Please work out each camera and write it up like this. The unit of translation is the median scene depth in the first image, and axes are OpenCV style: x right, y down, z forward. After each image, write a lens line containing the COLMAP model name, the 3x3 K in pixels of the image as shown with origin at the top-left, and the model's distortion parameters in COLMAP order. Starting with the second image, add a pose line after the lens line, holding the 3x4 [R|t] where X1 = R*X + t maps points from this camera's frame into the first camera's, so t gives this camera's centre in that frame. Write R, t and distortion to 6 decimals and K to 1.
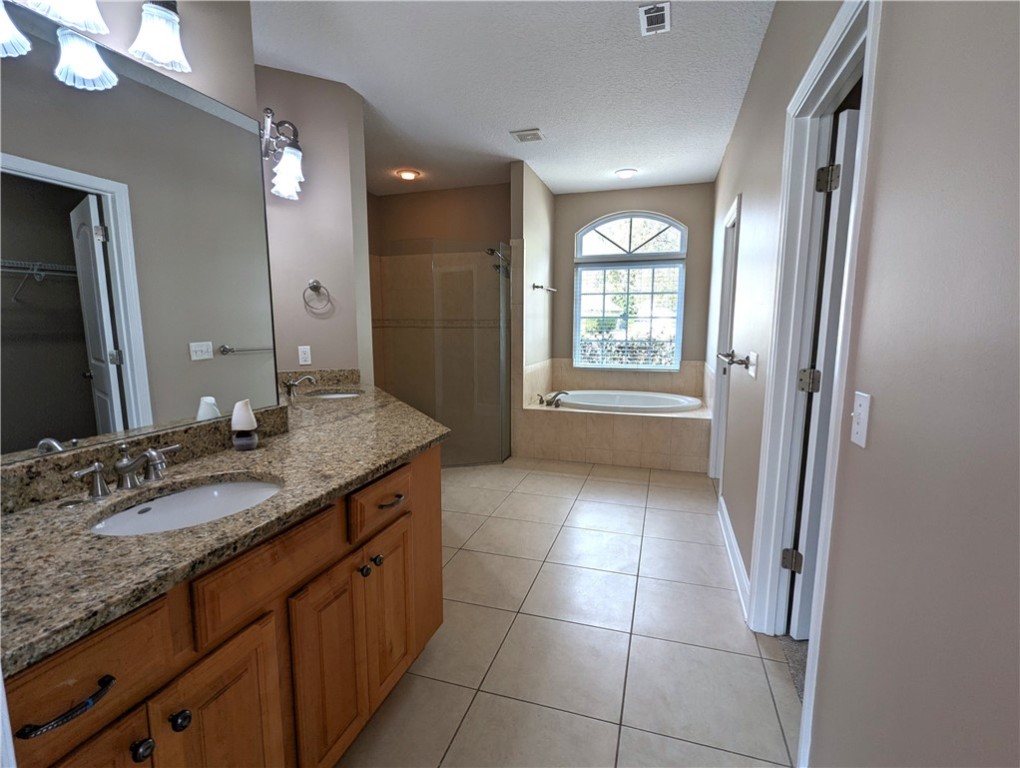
lens RADIAL K [[482.7, 0, 505.0], [0, 482.7, 390.0], [0, 0, 1]] dist [0.005675, 0.000319]
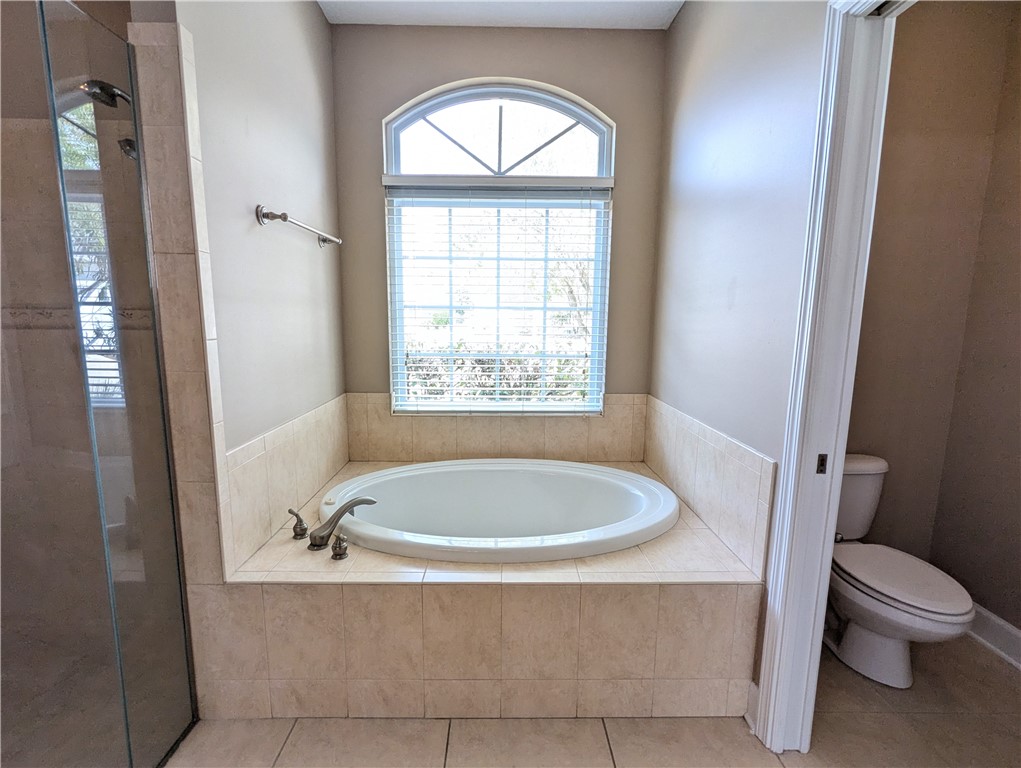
lens RADIAL K [[483.2, 0, 508.8], [0, 483.2, 387.6], [0, 0, 1]] dist [0.005675, 0.000319]
pose [[0.942856, -0.040832, 0.330688, 0.100713], [0.038515, 0.999166, 0.013559, -0.078237], [-0.330966, -0.000048, 0.943643, 0.555015]]
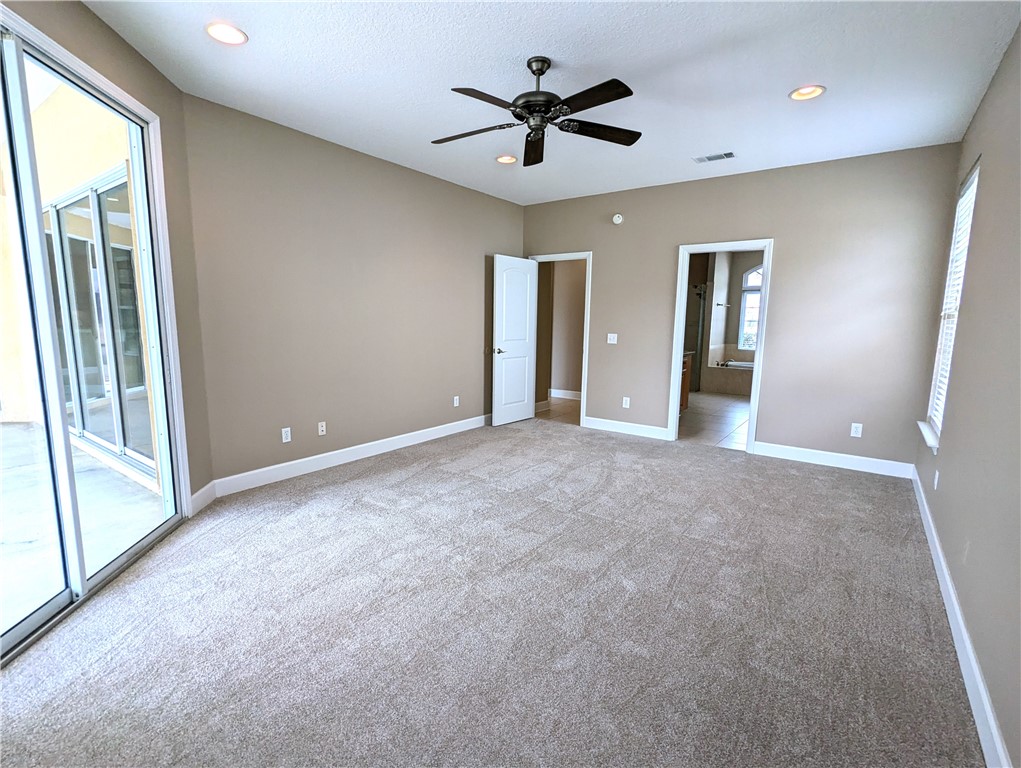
lens RADIAL K [[483.2, 0, 510.6], [0, 483.2, 388.5], [0, 0, 1]] dist [0.005675, 0.000319]
pose [[0.951058, 0.062176, -0.302692, -0.110573], [-0.063097, 0.997985, 0.006745, 0.145882], [0.302501, 0.012684, 0.953065, -0.995736]]
